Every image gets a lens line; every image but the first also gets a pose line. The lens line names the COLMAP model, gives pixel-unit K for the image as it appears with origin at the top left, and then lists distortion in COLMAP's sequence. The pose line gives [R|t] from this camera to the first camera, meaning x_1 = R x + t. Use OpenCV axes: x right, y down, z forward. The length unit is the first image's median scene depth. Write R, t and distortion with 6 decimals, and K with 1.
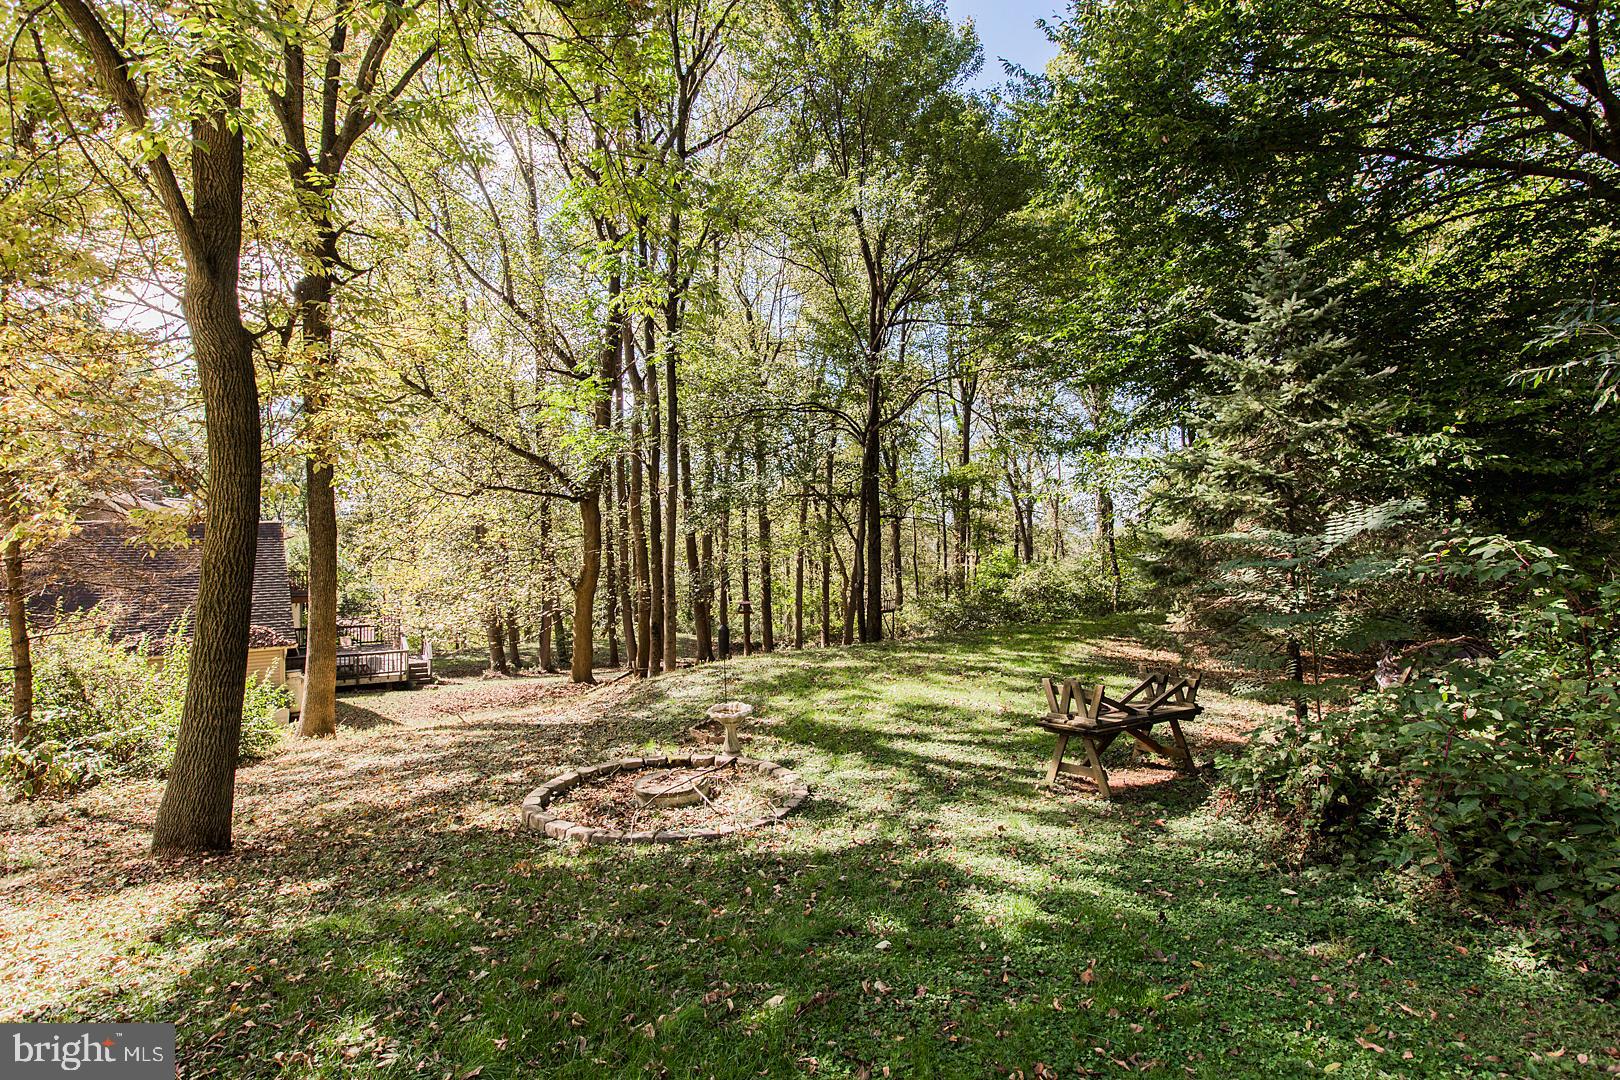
lens RADIAL K [[818.9, 0, 806.8], [0, 818.9, 530.1], [0, 0, 1]] dist [-0.000812, -0.001341]
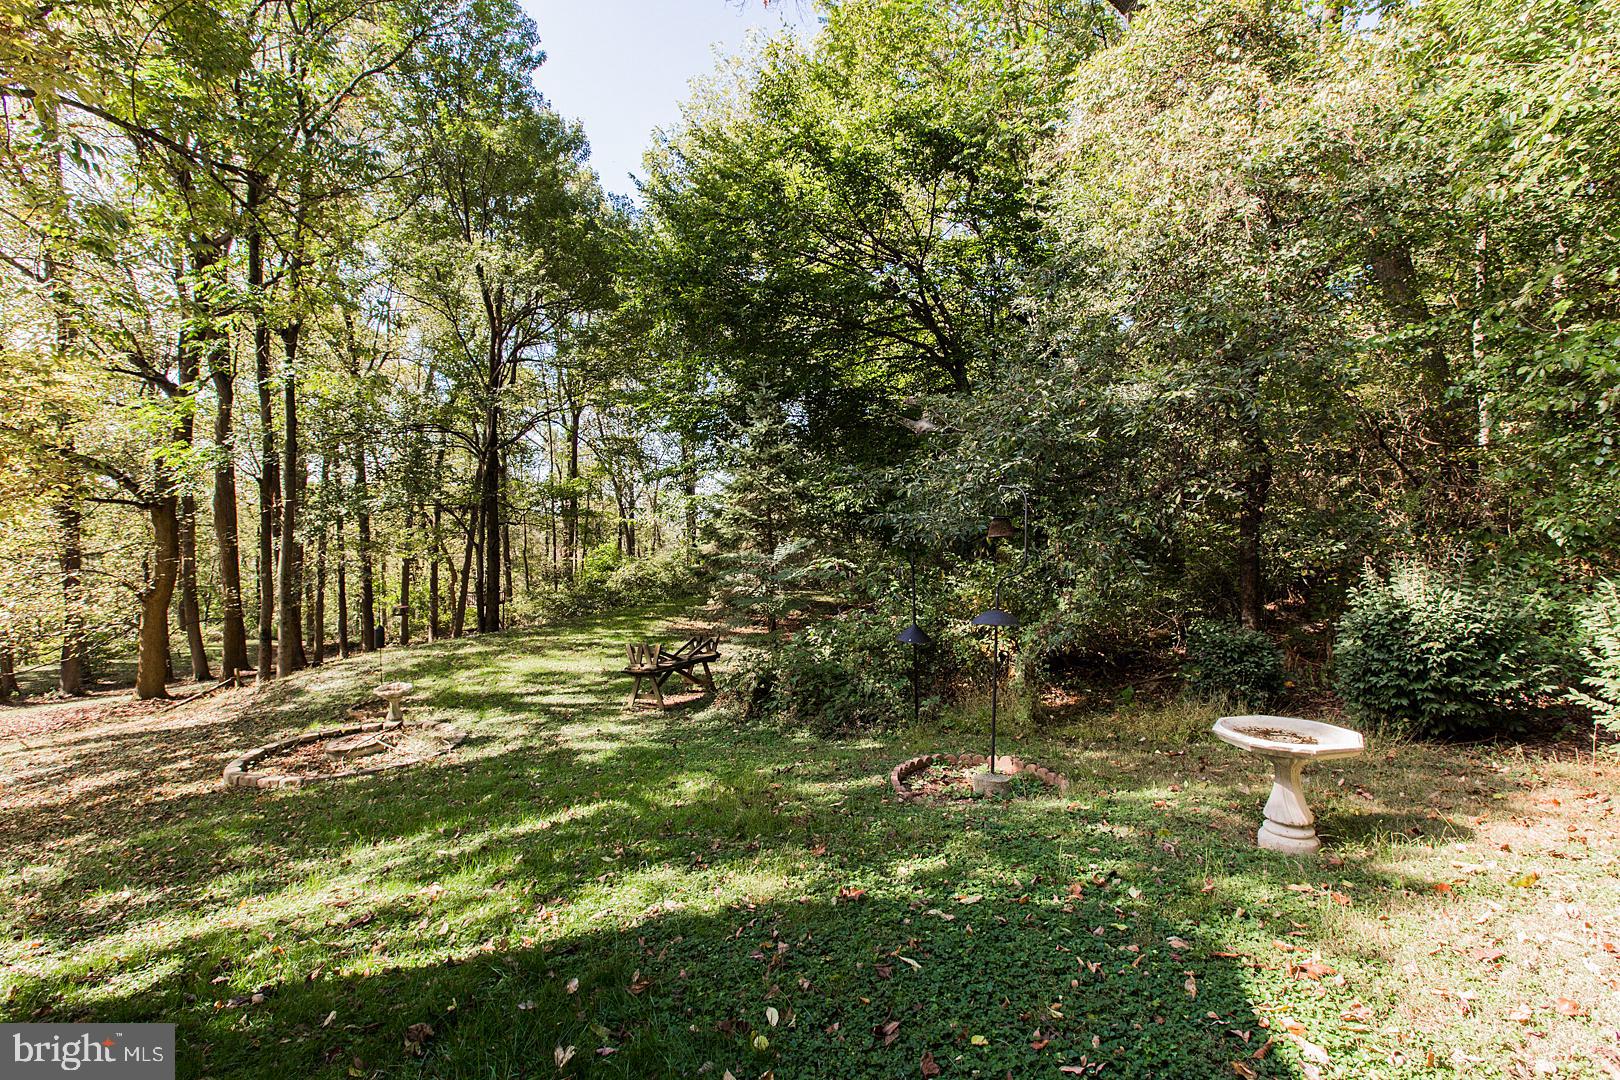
lens RADIAL K [[751.9, 0, 844.4], [0, 751.9, 518.4], [0, 0, 1]] dist [-0.001365, 0.002059]
pose [[0.858532, 0.000795, 0.512760, -0.068034], [-0.000199, 0.999999, -0.001218, -0.043170], [-0.512760, 0.000943, 0.858531, -0.325544]]
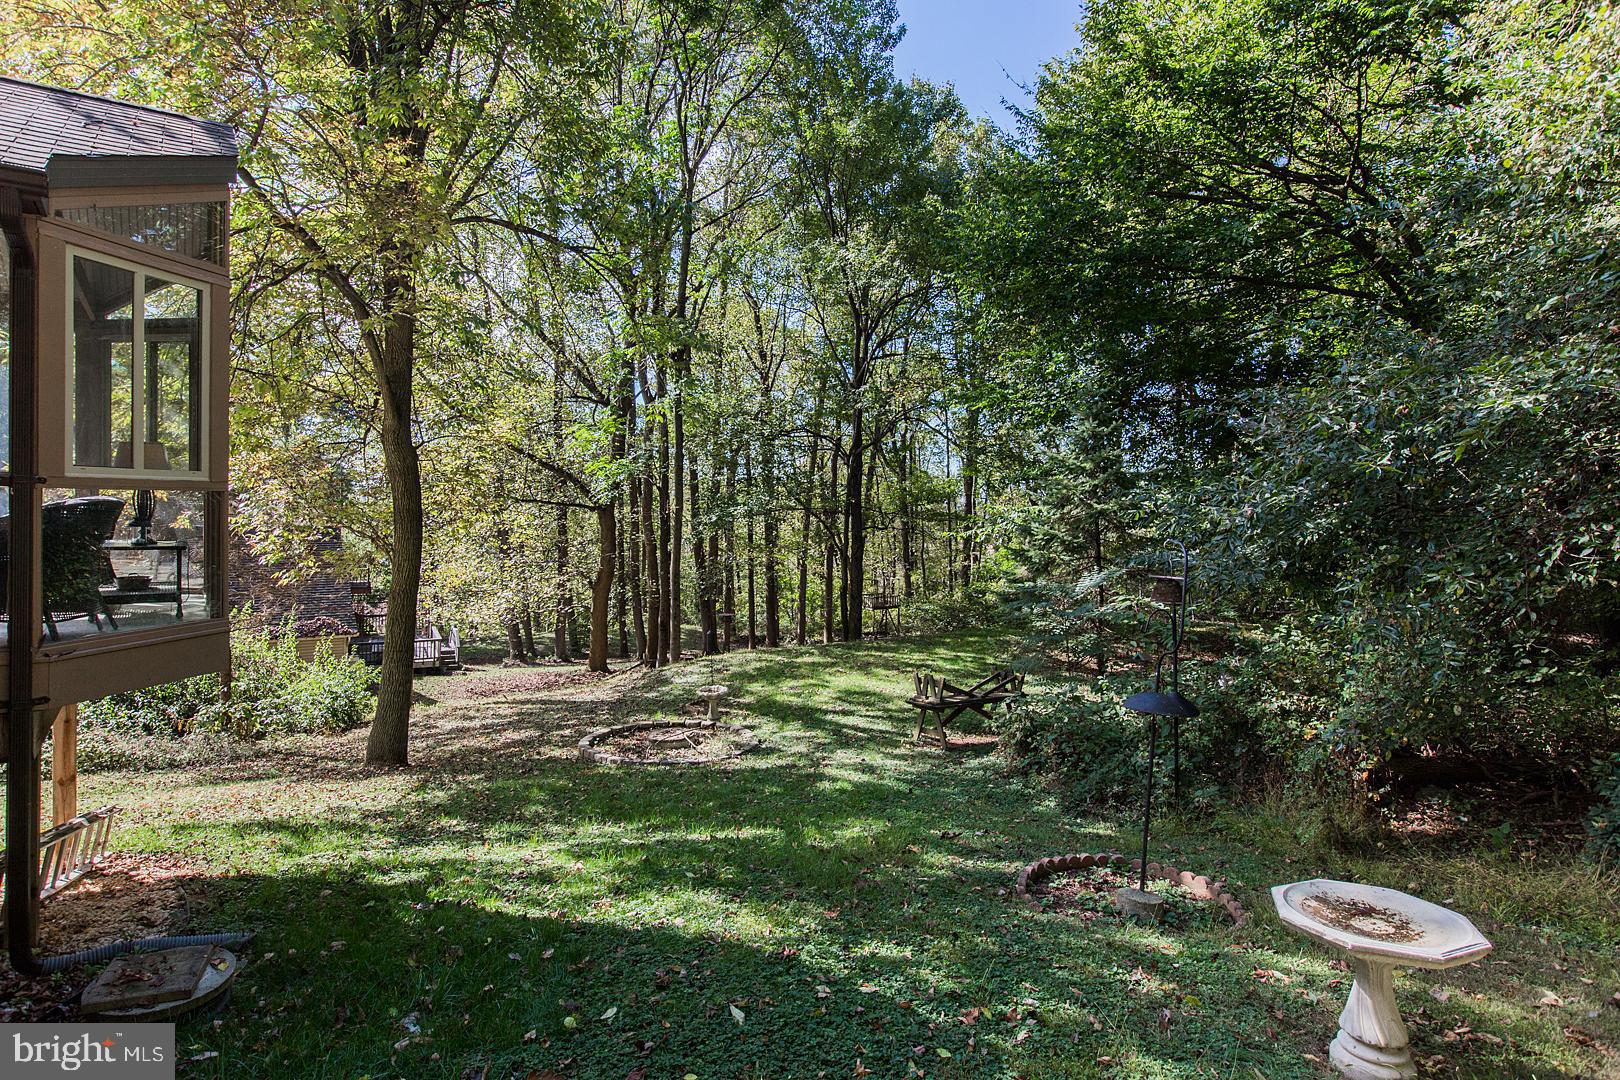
lens RADIAL K [[893.8, 0, 792.2], [0, 893.8, 524.4], [0, 0, 1]] dist [-0.003838, 0.000648]
pose [[0.999044, 0.012960, -0.041752, 0.081367], [-0.012331, 0.999807, 0.015273, -0.075114], [0.041942, -0.014744, 0.999011, -0.427261]]
